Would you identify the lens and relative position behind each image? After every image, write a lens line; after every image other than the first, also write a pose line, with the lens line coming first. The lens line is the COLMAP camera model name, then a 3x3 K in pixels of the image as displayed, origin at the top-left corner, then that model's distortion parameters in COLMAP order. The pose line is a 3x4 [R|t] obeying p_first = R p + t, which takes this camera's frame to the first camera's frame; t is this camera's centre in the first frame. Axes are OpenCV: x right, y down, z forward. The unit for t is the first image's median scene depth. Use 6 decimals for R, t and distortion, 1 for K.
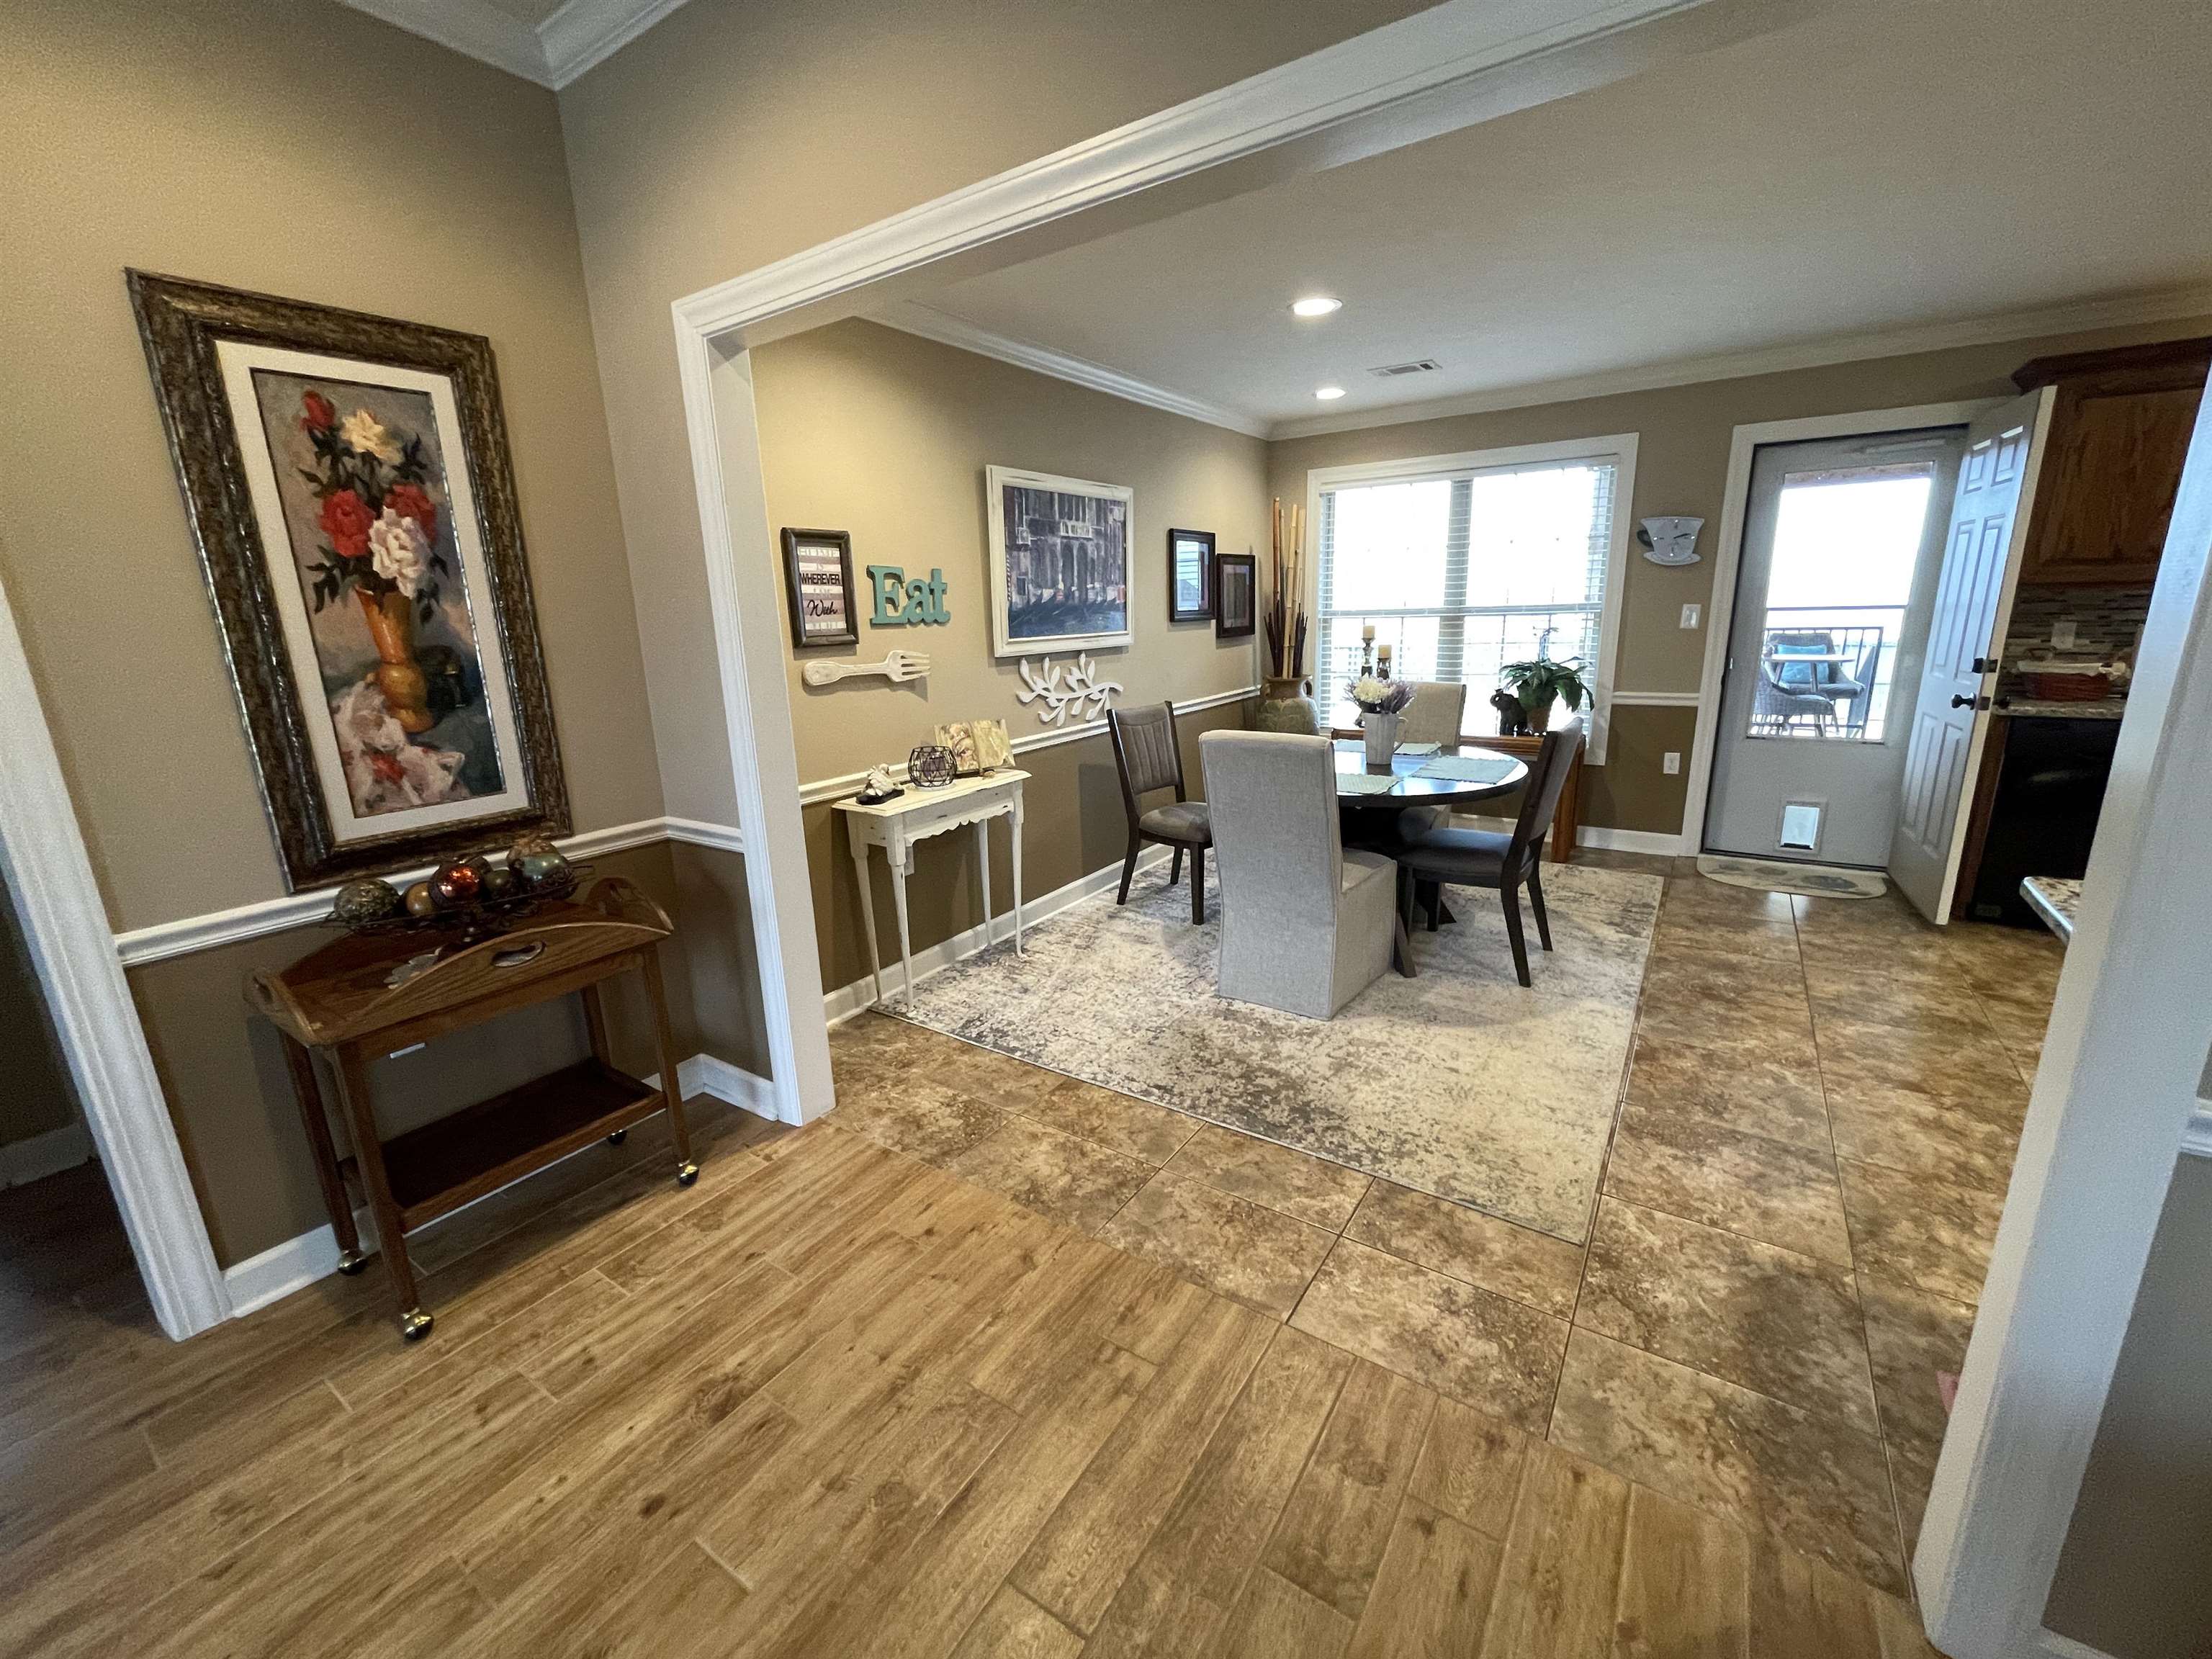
lens RADIAL K [[905.4, 0, 1104.3], [0, 905.4, 834.1], [0, 0, 1]] dist [-0.000750, -0.000492]
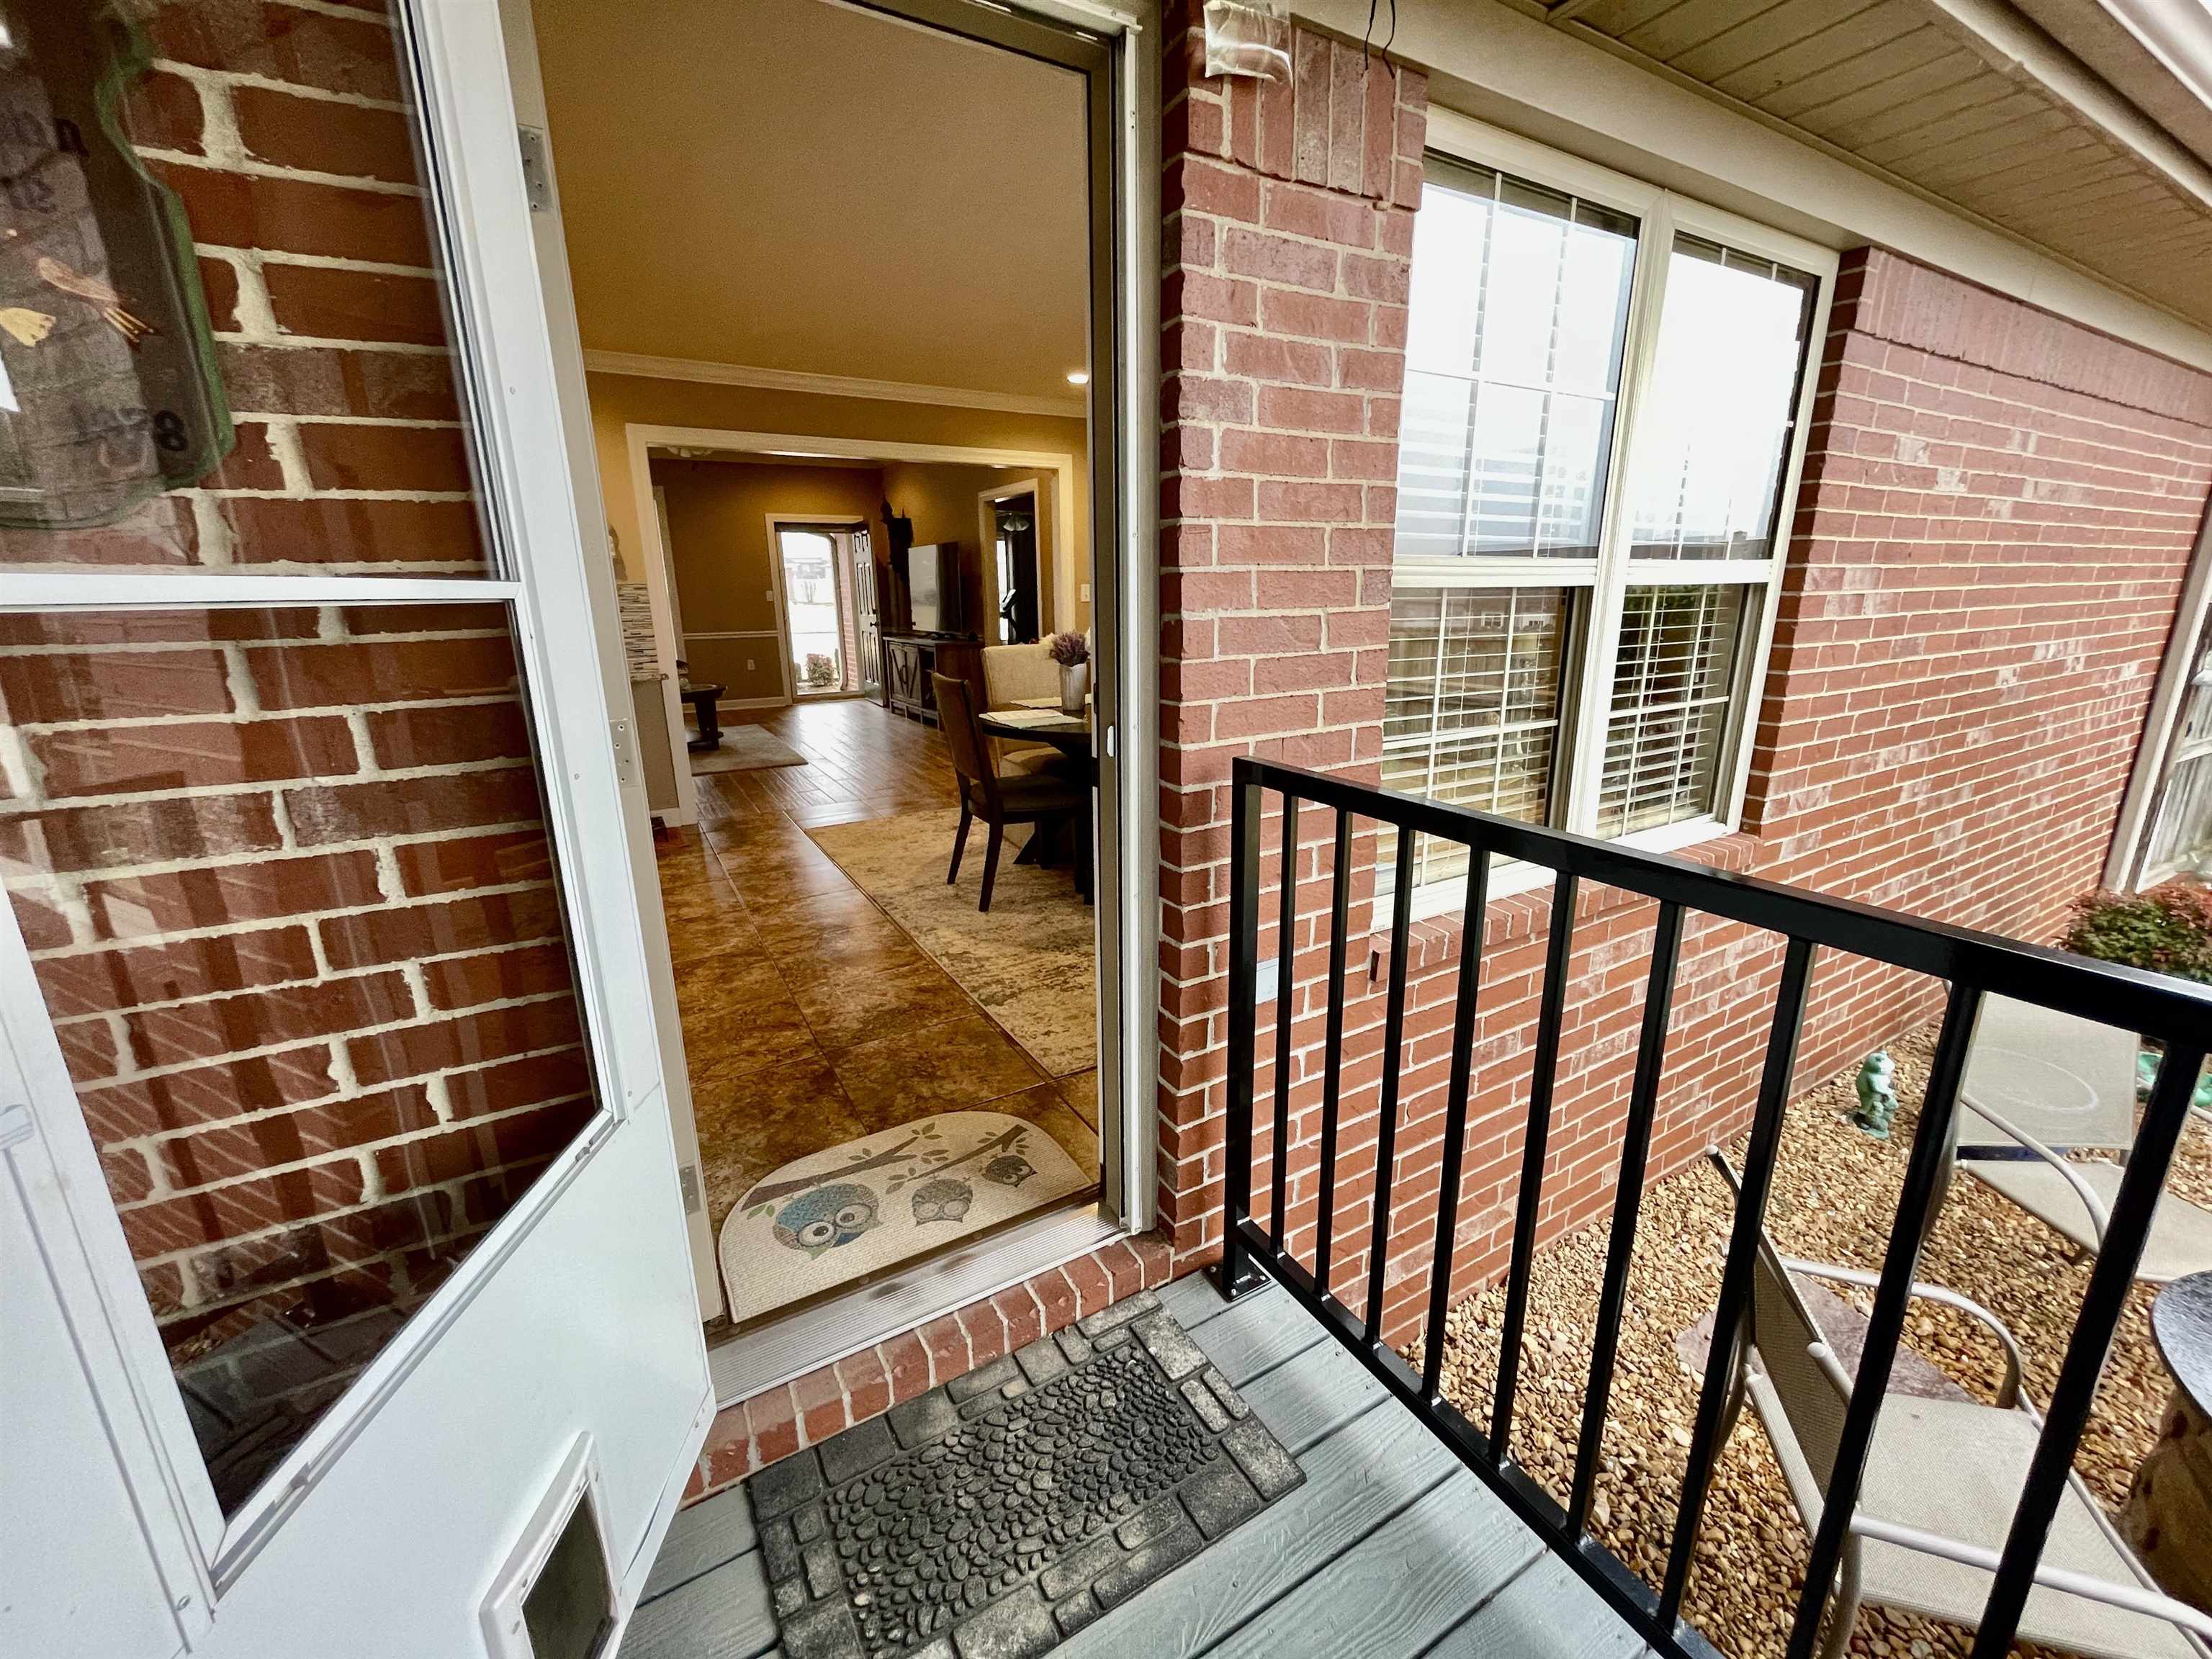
lens RADIAL K [[905.4, 0, 1116.4], [0, 905.4, 833.2], [0, 0, 1]] dist [-0.000750, -0.000492]
pose [[-0.435262, 0.272088, -0.858205, 1.154143], [-0.193595, 0.902653, 0.384368, -0.340469], [0.879243, 0.333445, -0.340215, 1.306817]]
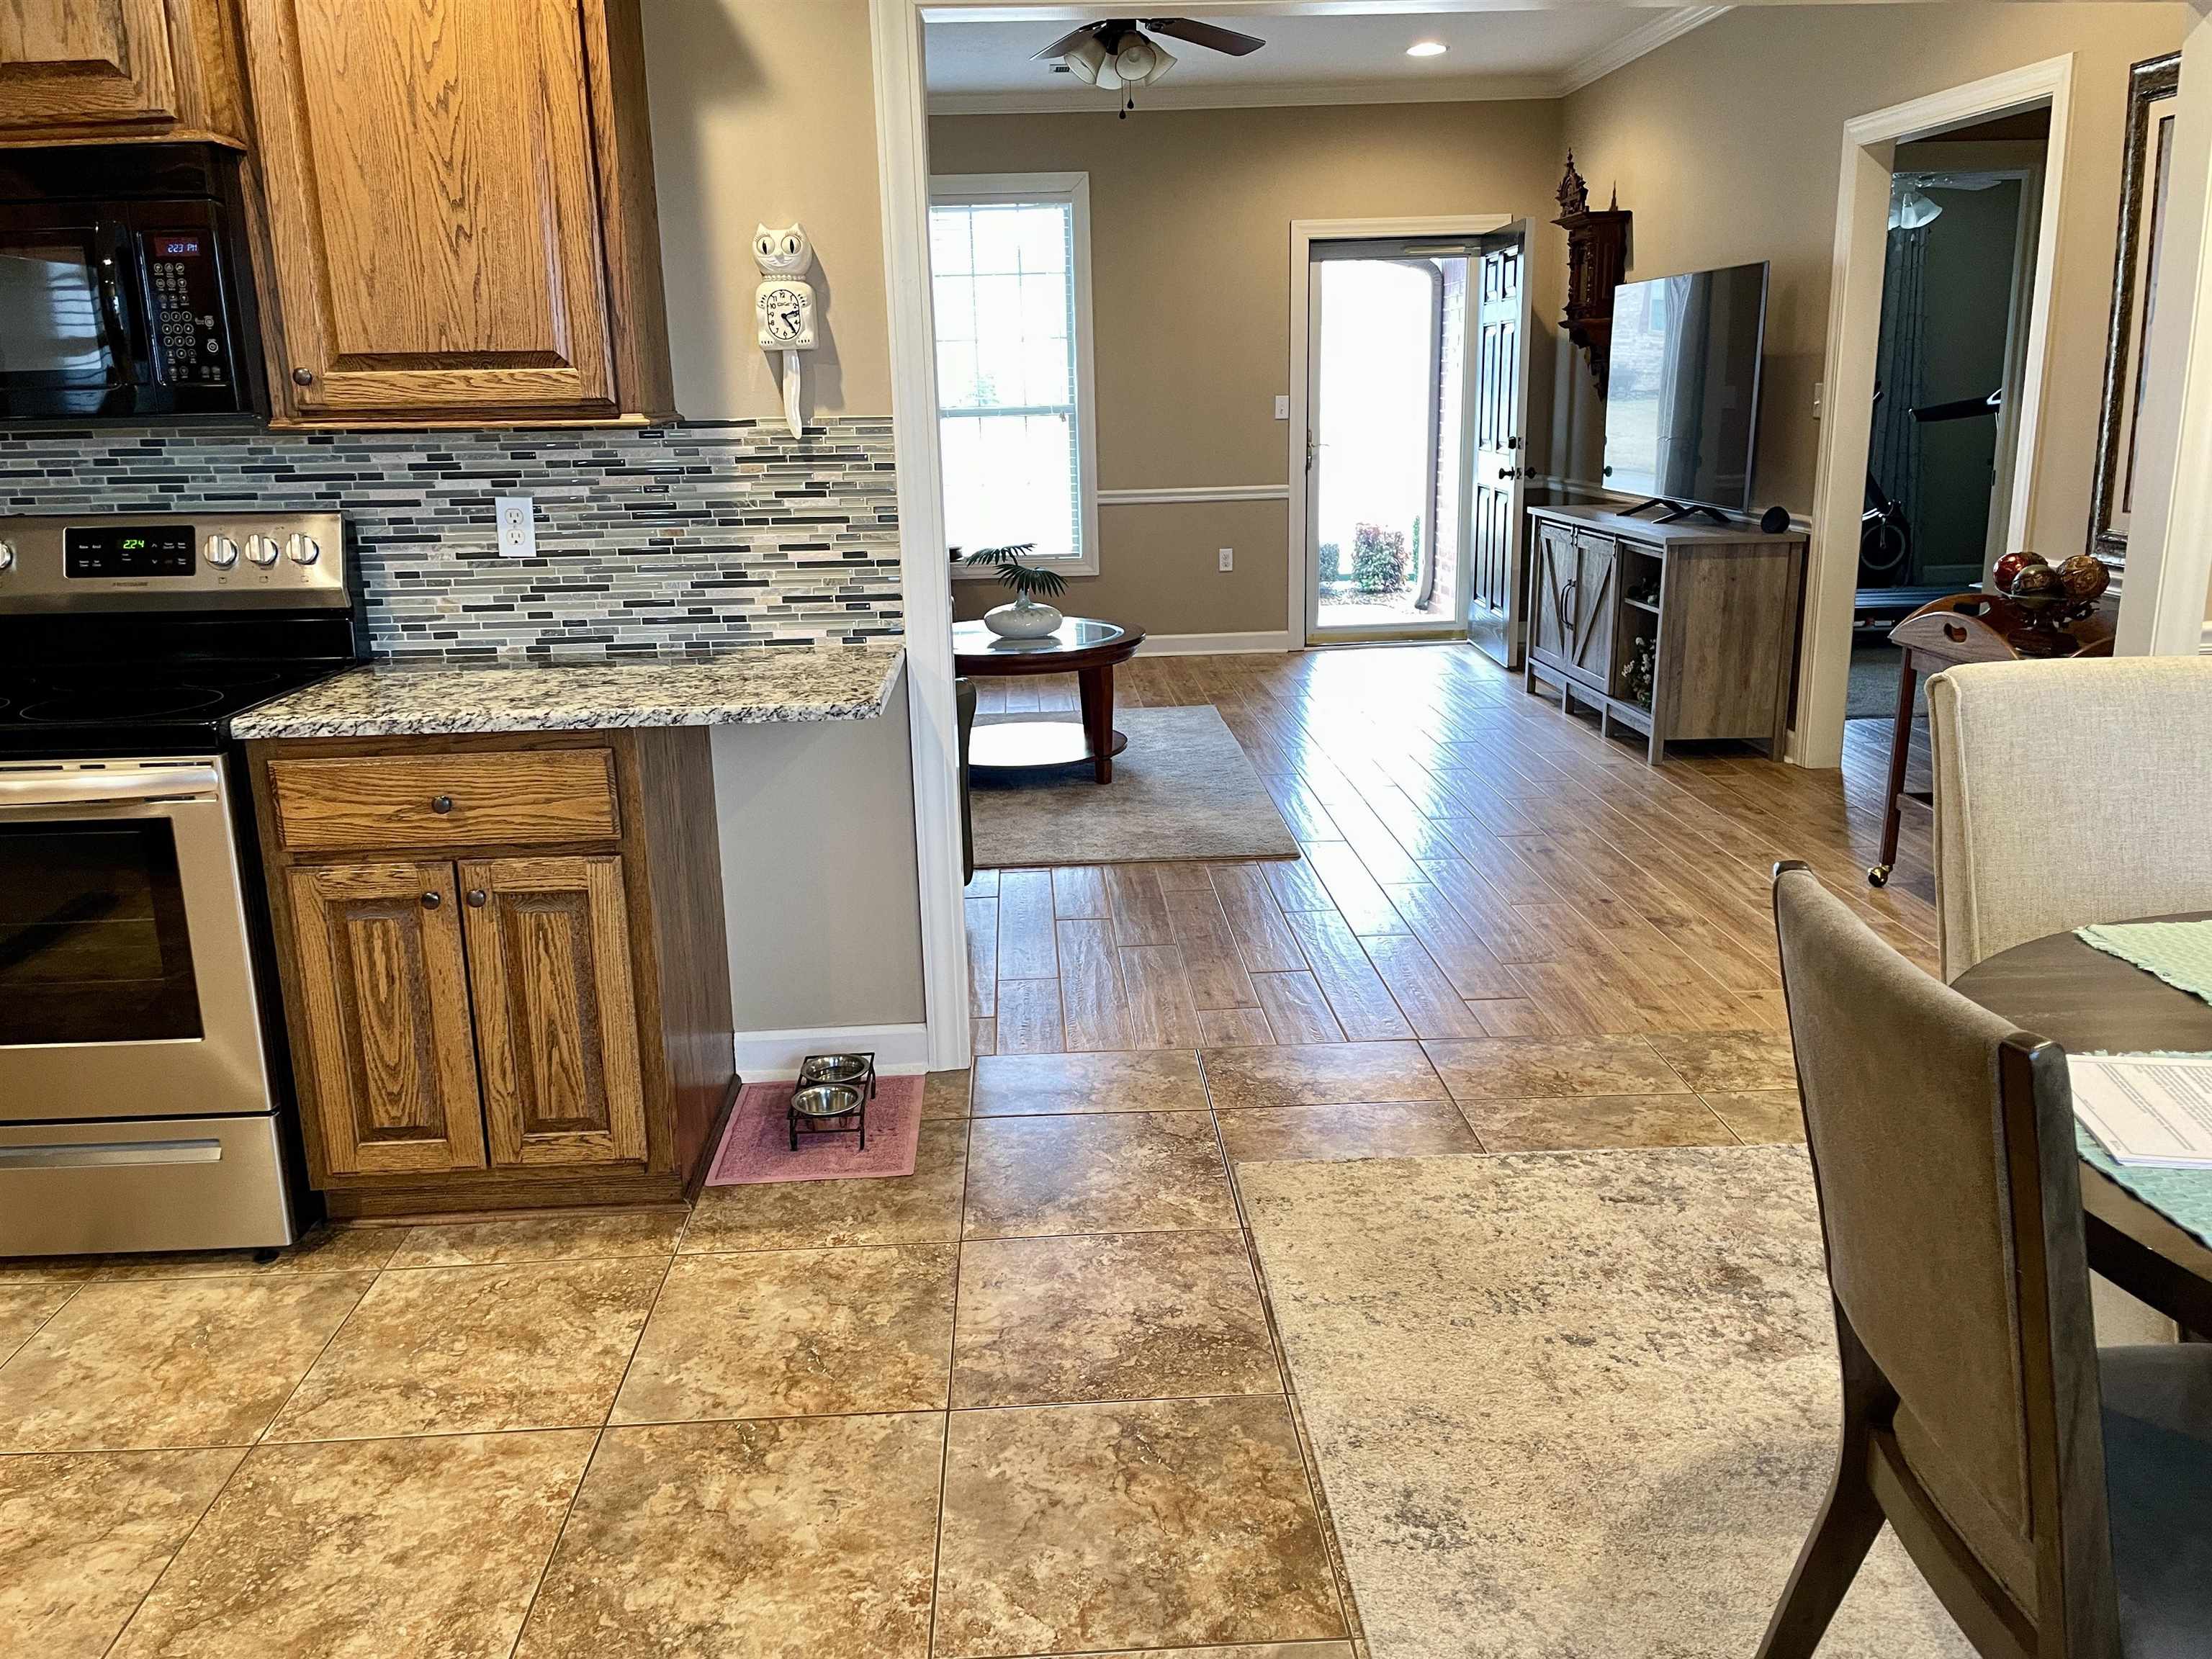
lens RADIAL K [[1686.3, 0, 1085.5], [0, 1686.3, 806.1], [0, 0, 1]] dist [0.077920, -0.097978]
pose [[-0.806986, 0.191298, -0.558729, 0.715570], [-0.096200, 0.890868, 0.443960, -0.252417], [0.582683, 0.412019, -0.700515, 0.930078]]
